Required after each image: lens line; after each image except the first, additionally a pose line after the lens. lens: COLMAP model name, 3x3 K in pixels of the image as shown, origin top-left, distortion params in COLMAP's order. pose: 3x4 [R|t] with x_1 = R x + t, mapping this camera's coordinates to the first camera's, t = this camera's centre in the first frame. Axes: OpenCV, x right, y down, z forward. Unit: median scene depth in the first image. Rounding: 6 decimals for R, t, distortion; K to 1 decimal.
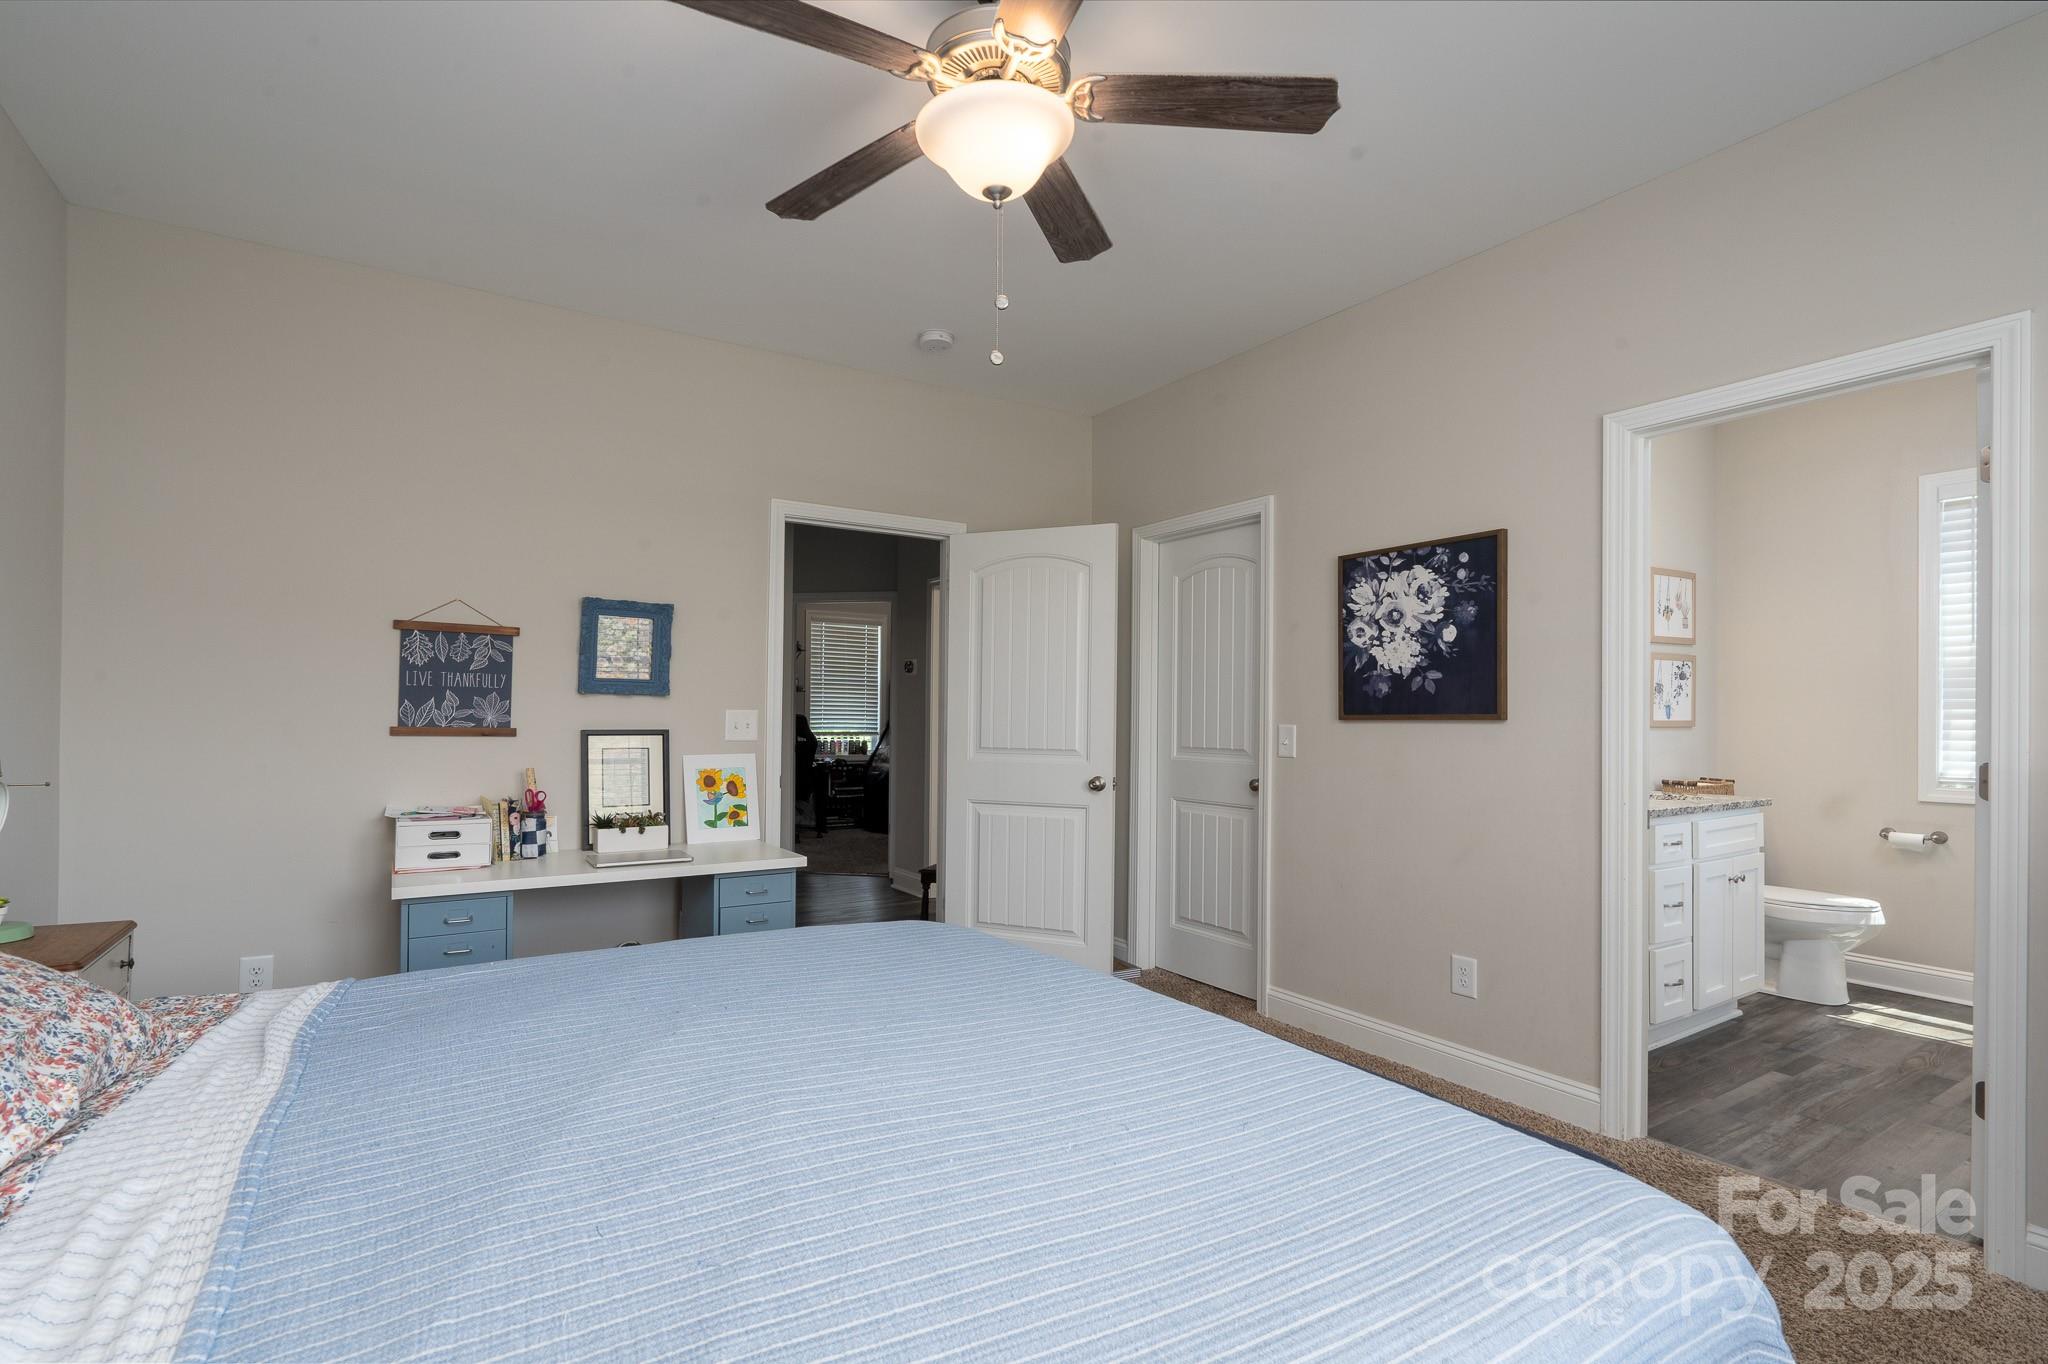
lens RADIAL K [[939.3, 0, 956.1], [0, 939.3, 724.3], [0, 0, 1]] dist [-0.002979, 0.000189]
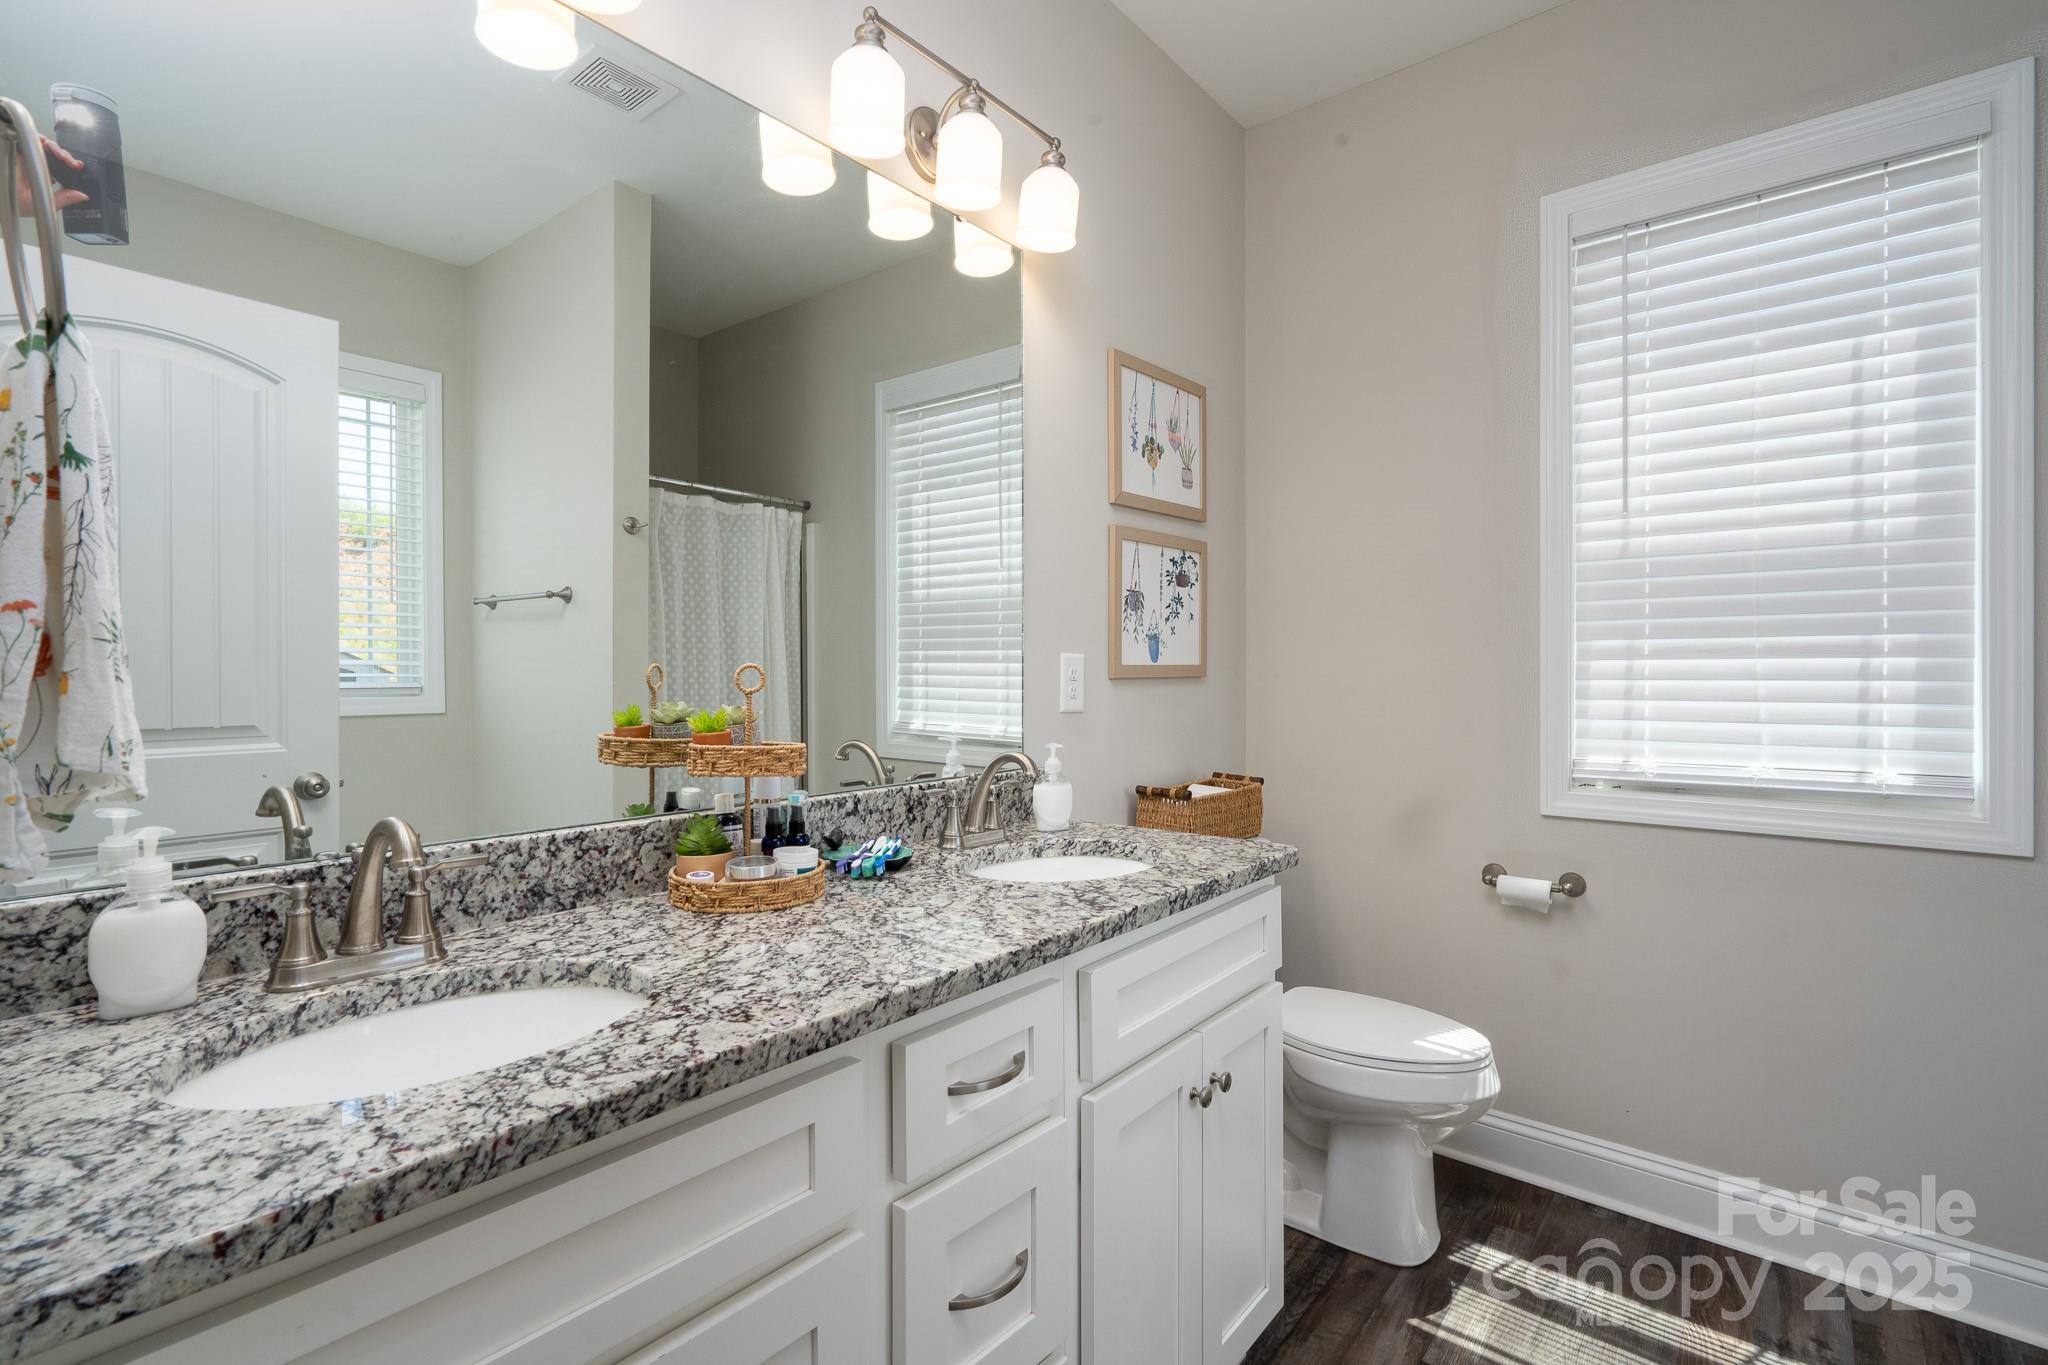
lens RADIAL K [[939.3, 0, 1022.2], [0, 939.3, 675.7], [0, 0, 1]] dist [-0.002979, 0.000189]
pose [[0.936348, -0.008373, 0.350973, 0.522015], [0.006515, 0.999958, 0.006473, -0.002053], [-0.351012, -0.003775, 0.936363, 0.558078]]
